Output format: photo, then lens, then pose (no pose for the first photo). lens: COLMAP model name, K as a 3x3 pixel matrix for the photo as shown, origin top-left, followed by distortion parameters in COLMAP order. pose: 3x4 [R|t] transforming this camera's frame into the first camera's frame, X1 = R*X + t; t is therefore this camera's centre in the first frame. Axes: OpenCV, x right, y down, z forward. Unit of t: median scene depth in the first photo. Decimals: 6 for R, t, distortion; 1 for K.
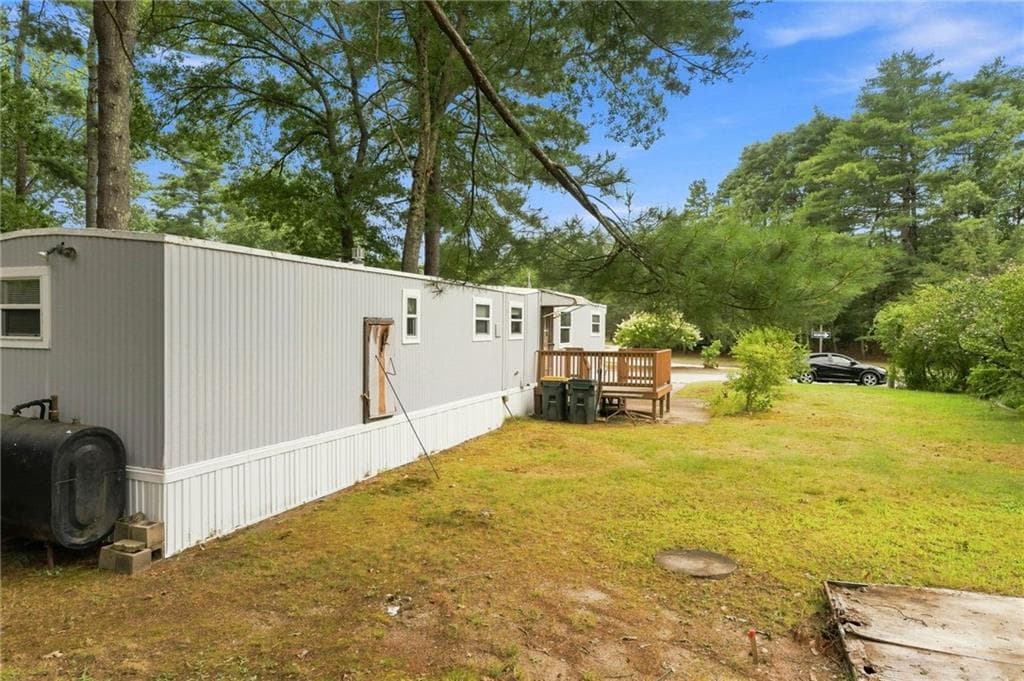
lens RADIAL K [[622.6, 0, 511.0], [0, 622.6, 341.7], [0, 0, 1]] dist [0.003492, -0.006127]
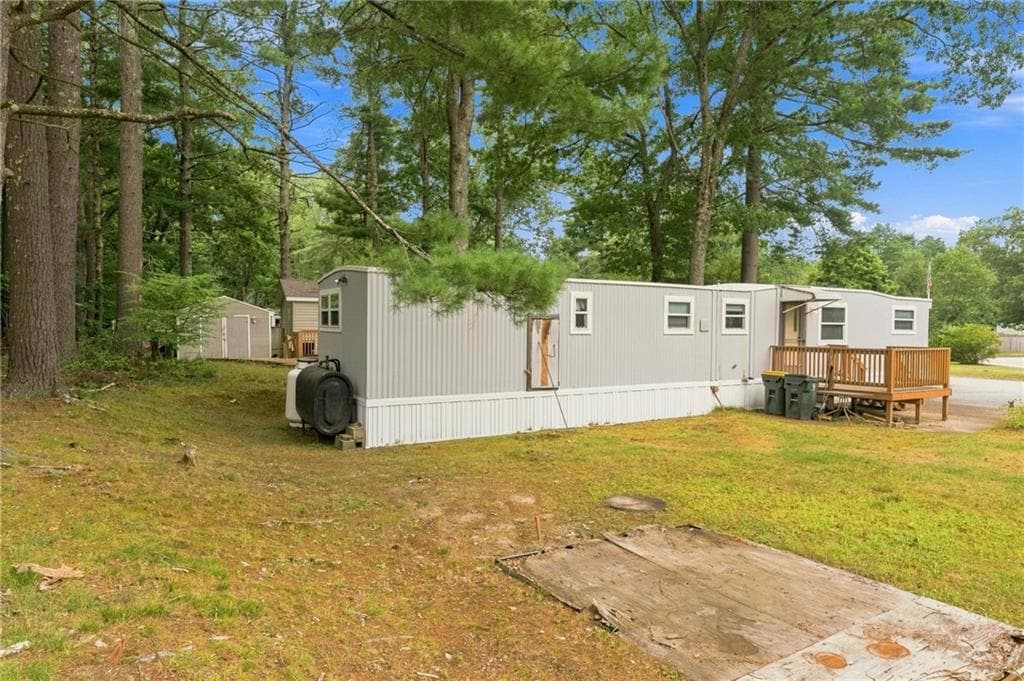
lens RADIAL K [[620.0, 0, 511.9], [0, 620.0, 341.6], [0, 0, 1]] dist [0.005697, -0.000540]
pose [[0.788029, 0.015090, -0.615453, 0.518877], [-0.015867, 0.999865, 0.004199, 0.015461], [0.615433, 0.006457, 0.788163, -0.088965]]
